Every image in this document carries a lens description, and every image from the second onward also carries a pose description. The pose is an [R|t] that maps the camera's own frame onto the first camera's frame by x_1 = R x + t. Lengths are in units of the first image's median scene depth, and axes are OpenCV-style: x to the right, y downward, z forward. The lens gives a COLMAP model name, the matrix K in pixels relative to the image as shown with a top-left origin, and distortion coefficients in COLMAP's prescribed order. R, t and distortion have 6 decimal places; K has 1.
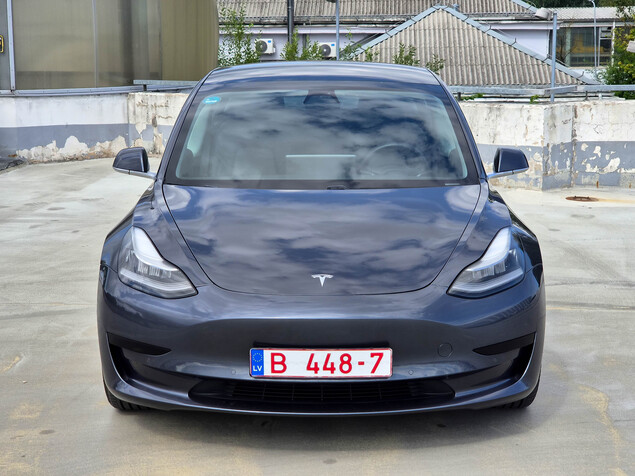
lens RADIAL K [[1252.3, 0, 317.5], [0, 1252.3, 238.0], [0, 0, 1]] dist [0.000794, 0.380188]
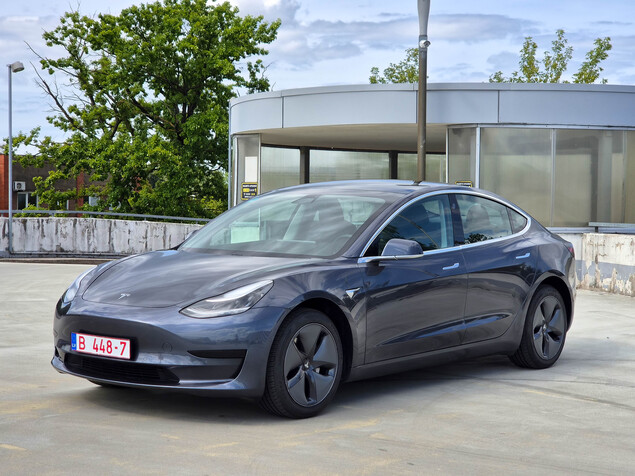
lens RADIAL K [[1259.0, 0, 317.5], [0, 1259.0, 238.0], [0, 0, 1]] dist [-0.341339, 4.490856]
pose [[0.774610, 0.037033, -0.631354, 0.329350], [-0.123874, 0.987832, -0.094038, 0.021703], [0.620189, 0.151051, 0.769772, -0.019808]]
